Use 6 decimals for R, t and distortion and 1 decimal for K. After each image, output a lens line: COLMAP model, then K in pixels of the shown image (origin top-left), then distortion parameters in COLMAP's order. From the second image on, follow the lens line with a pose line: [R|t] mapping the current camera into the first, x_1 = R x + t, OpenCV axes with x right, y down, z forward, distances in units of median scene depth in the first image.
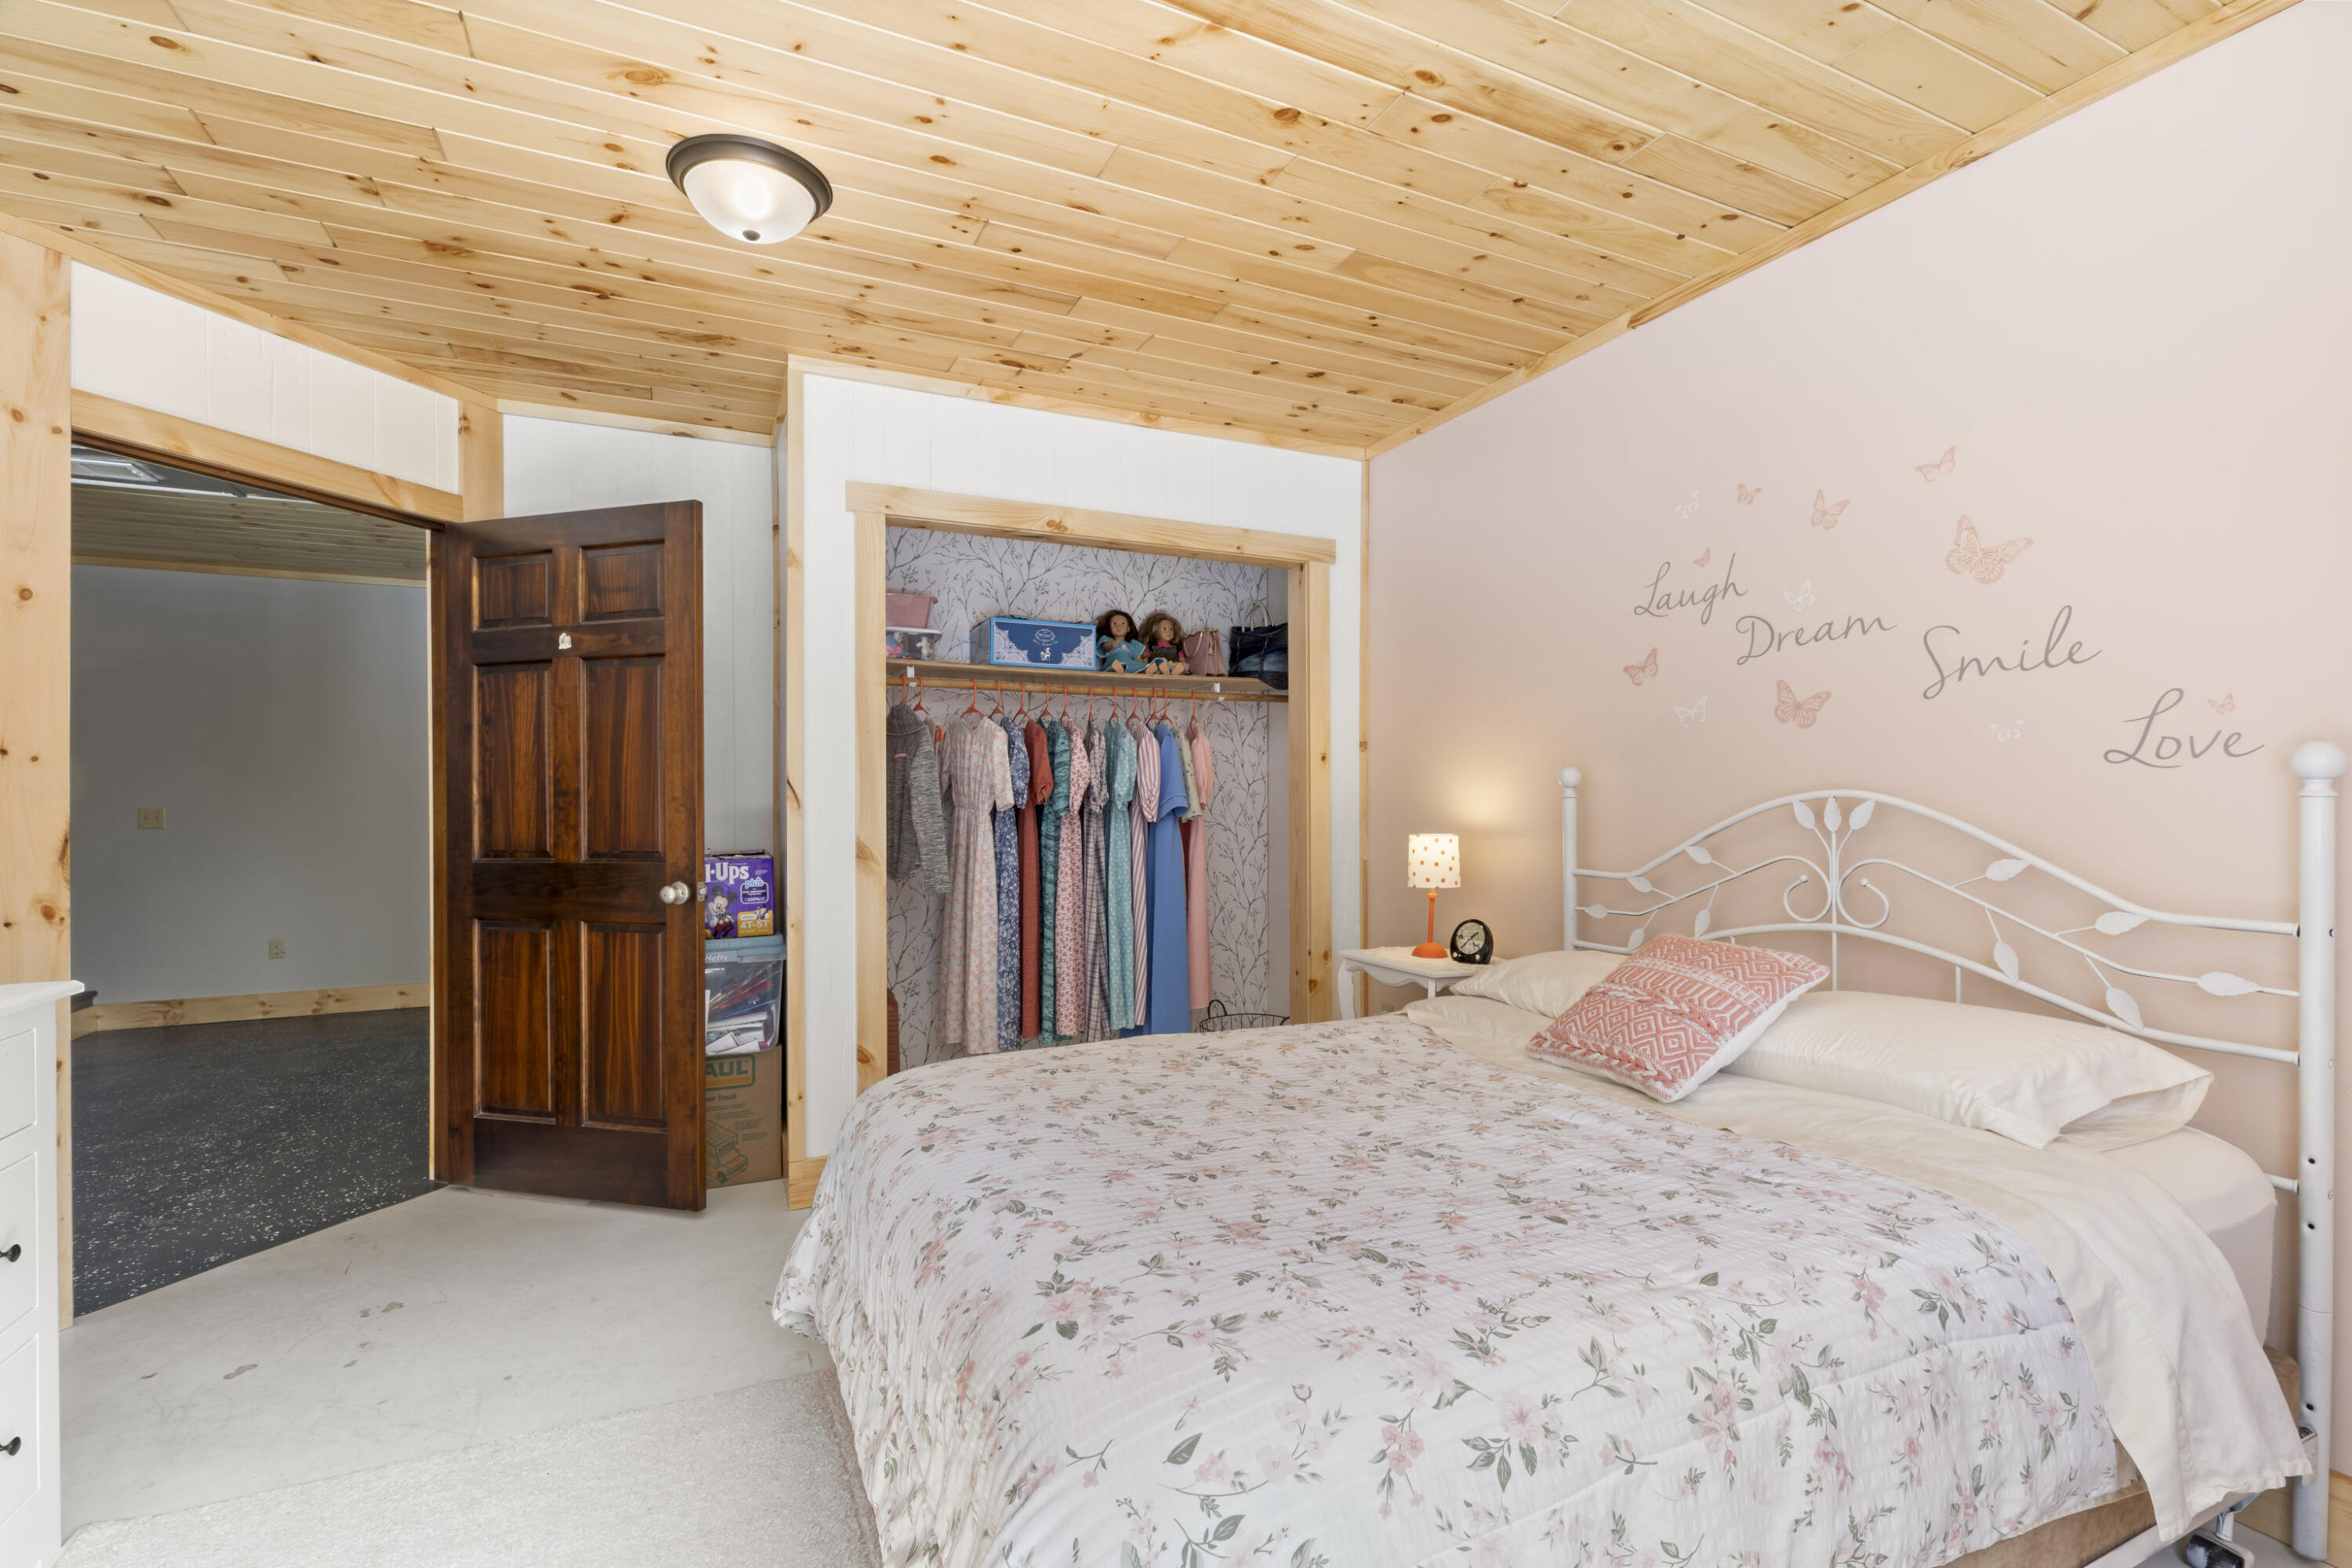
lens RADIAL K [[1082.5, 0, 1225.2], [0, 1082.5, 779.3], [0, 0, 1]] dist [0.000935, -0.000585]
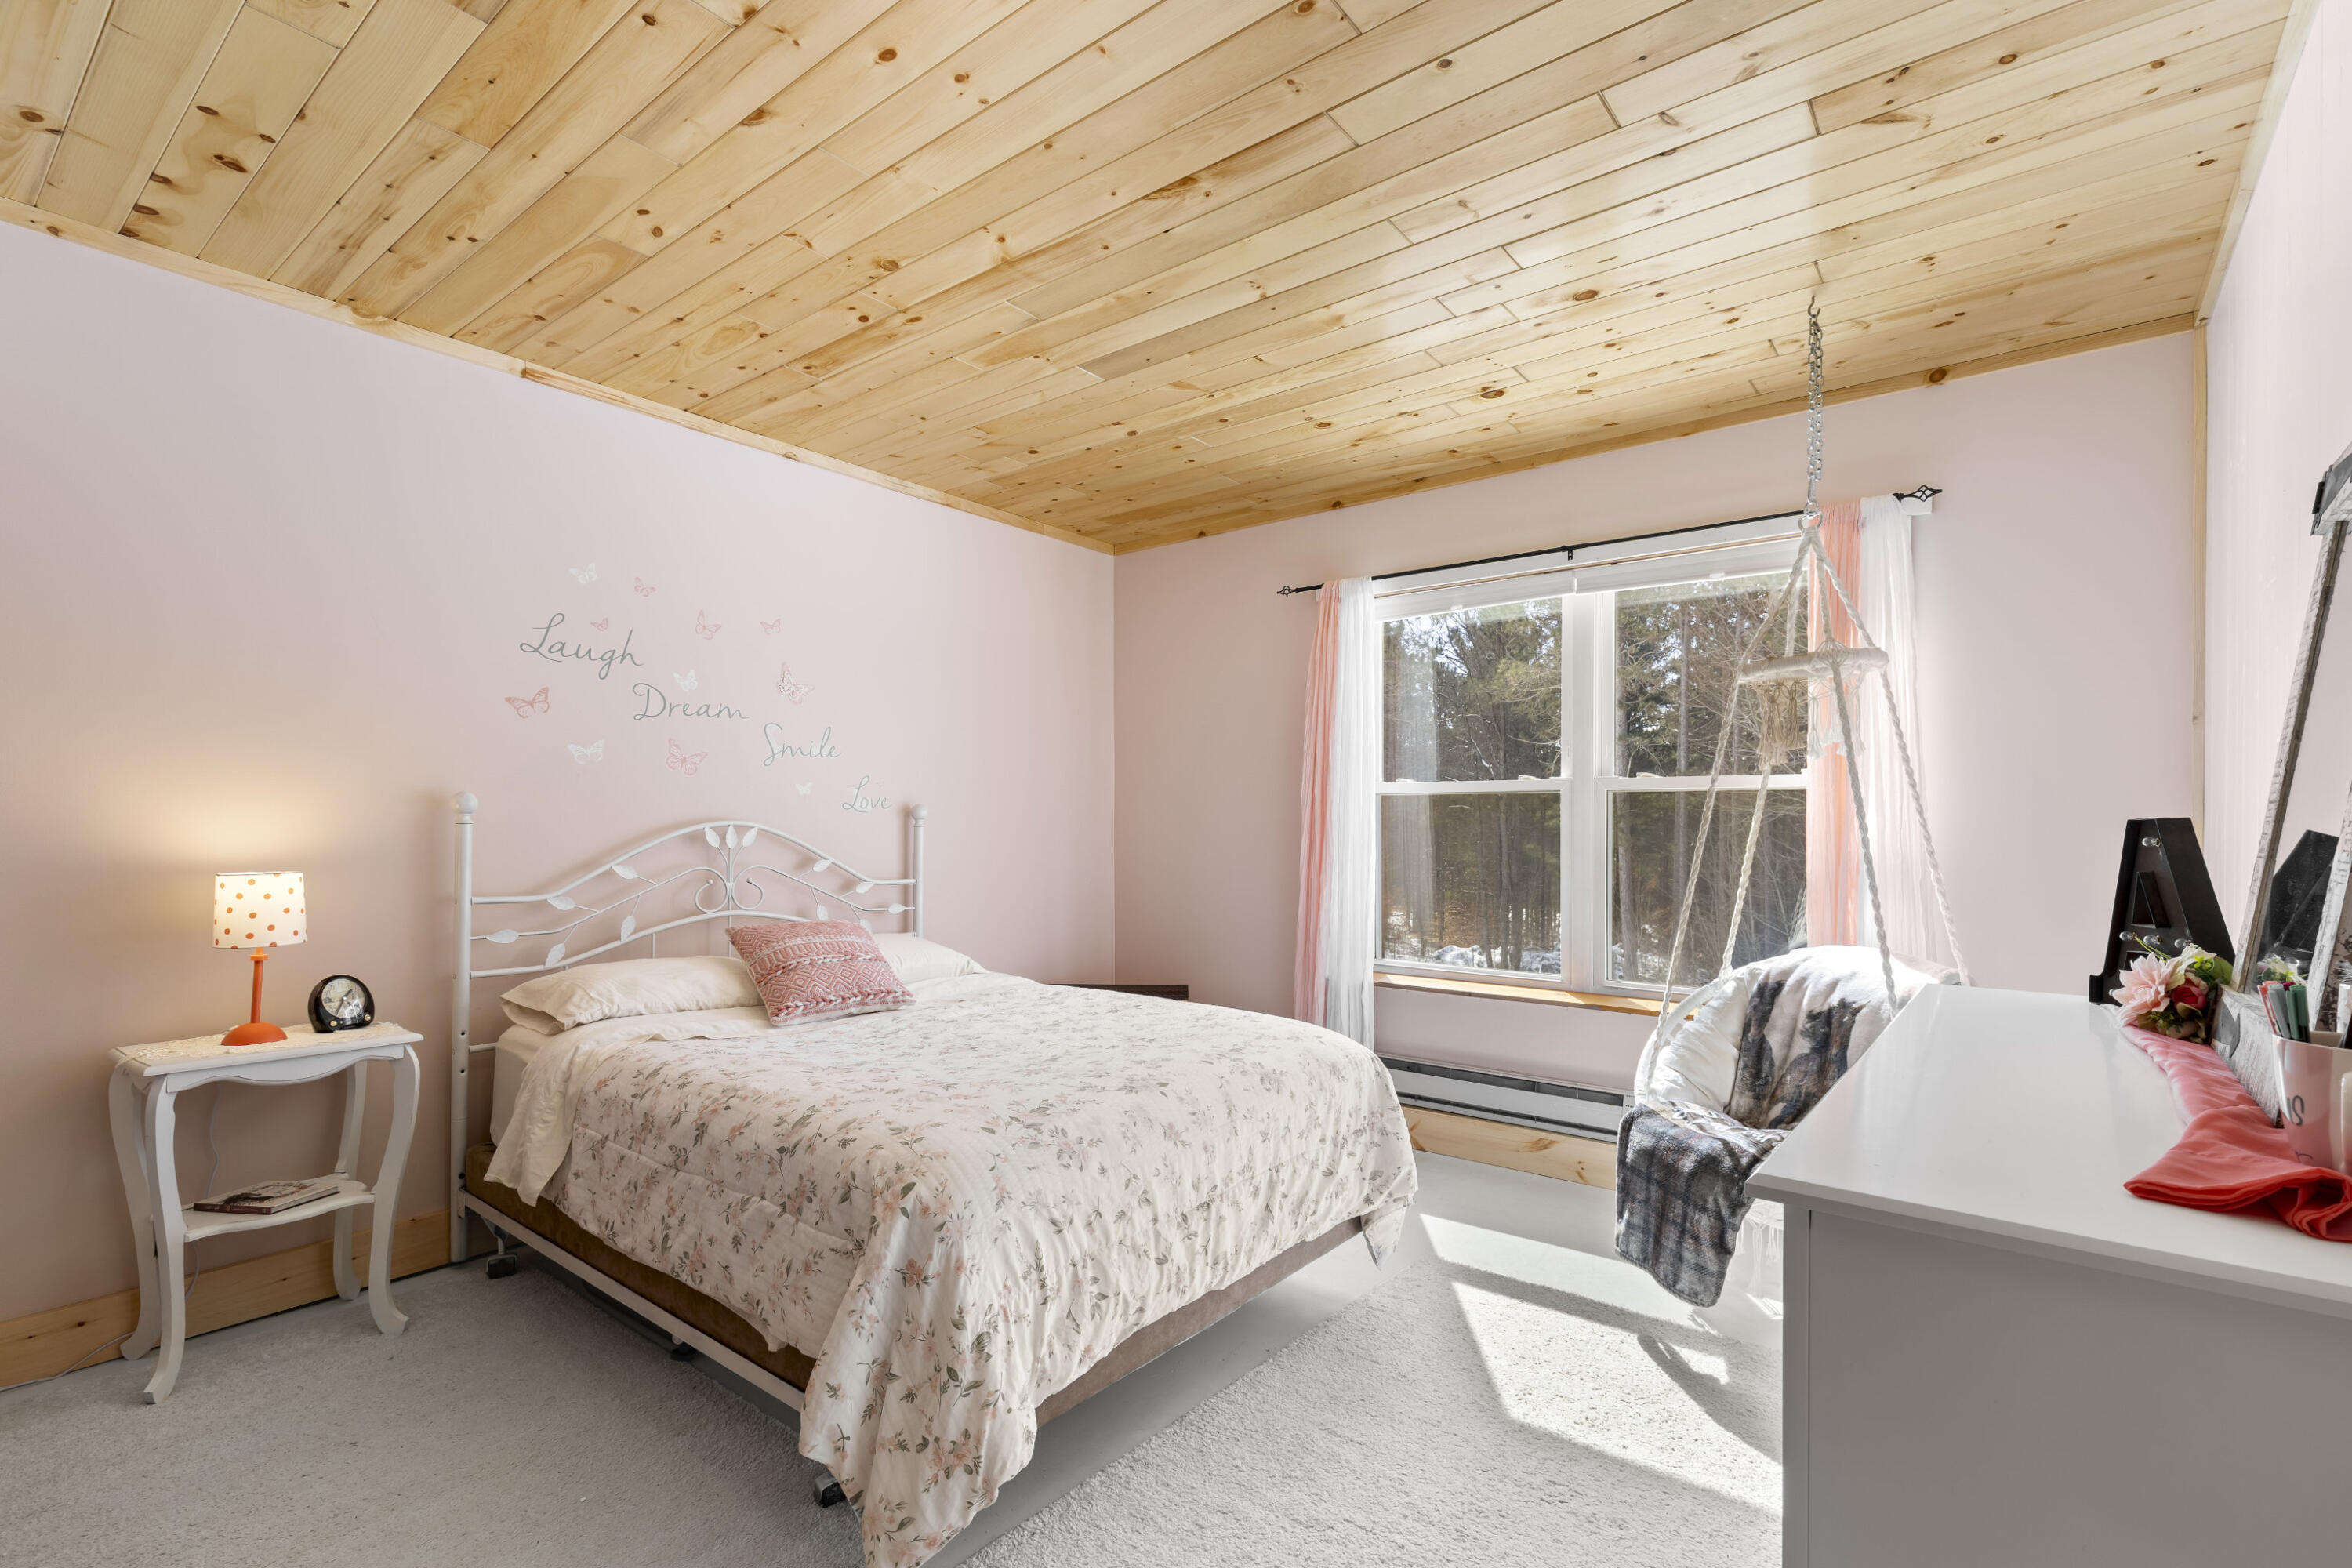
lens RADIAL K [[1082.5, 0, 1179.2], [0, 1082.5, 799.4], [0, 0, 1]] dist [0.000935, -0.000585]
pose [[-0.427223, 0.019907, 0.903927, -1.010001], [-0.026987, 0.999031, -0.034756, 0.014970], [-0.903744, -0.039243, -0.426272, 1.034652]]
